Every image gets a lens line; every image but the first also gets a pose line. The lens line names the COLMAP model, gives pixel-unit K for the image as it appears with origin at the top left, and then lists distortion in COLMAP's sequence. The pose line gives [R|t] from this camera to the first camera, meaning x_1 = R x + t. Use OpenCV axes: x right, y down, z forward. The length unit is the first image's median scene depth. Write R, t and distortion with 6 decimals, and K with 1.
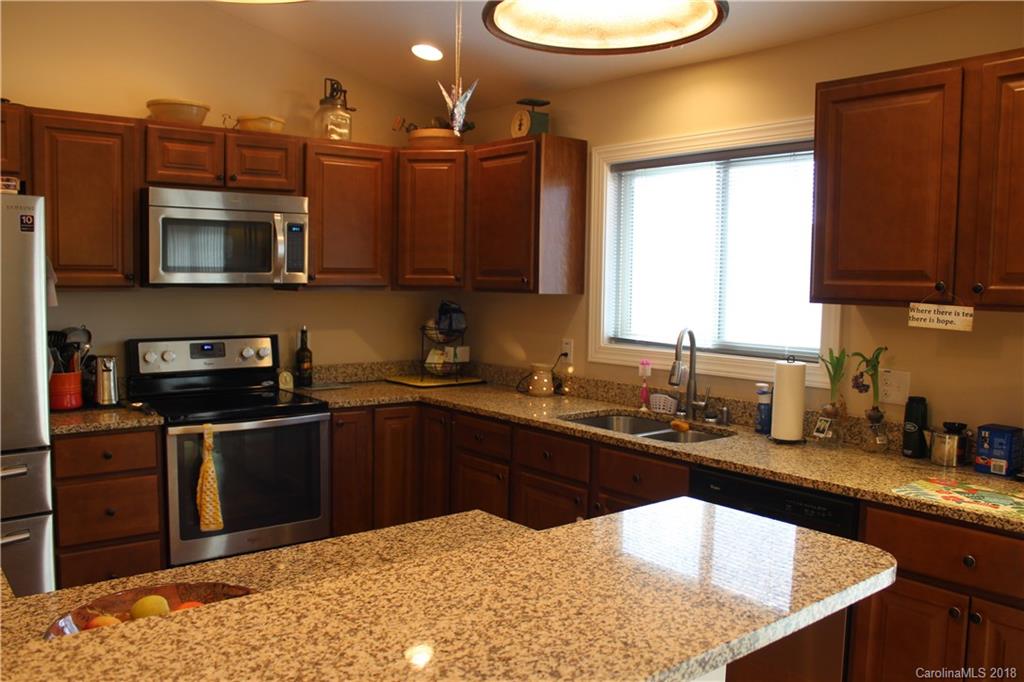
lens RADIAL K [[849.1, 0, 506.7], [0, 849.1, 348.8], [0, 0, 1]] dist [-0.171826, 0.158644]
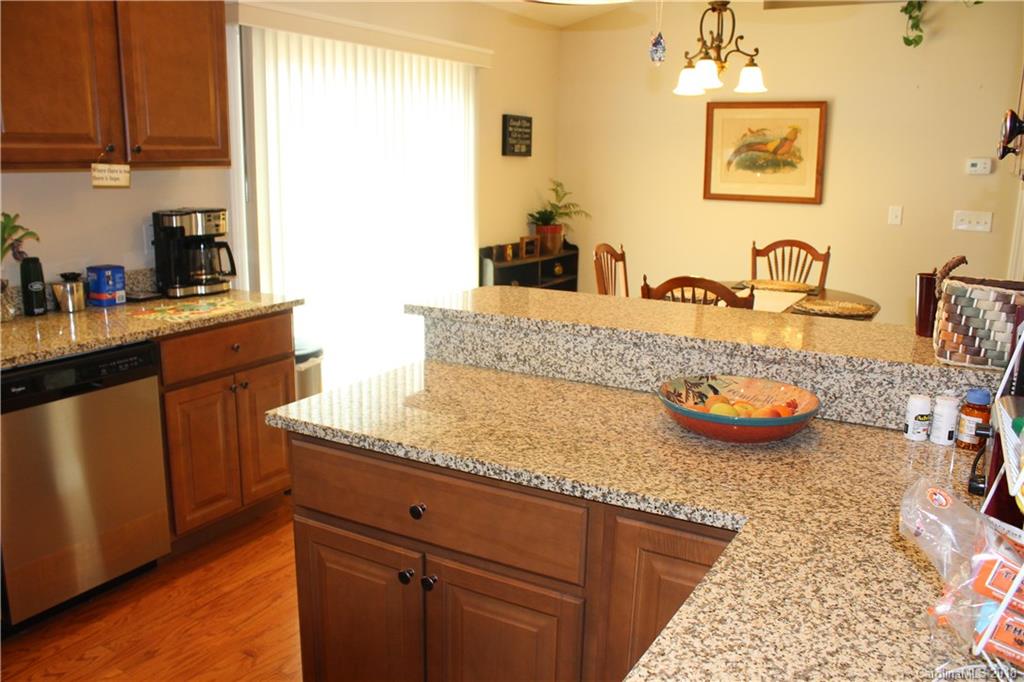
lens RADIAL K [[849.1, 0, 506.7], [0, 849.1, 348.8], [0, 0, 1]] dist [-0.171826, 0.158644]
pose [[-0.357808, -0.224355, 0.906443, -0.763472], [0.060689, 0.963069, 0.262327, -0.071671], [-0.931821, 0.148874, -0.330978, 0.895917]]
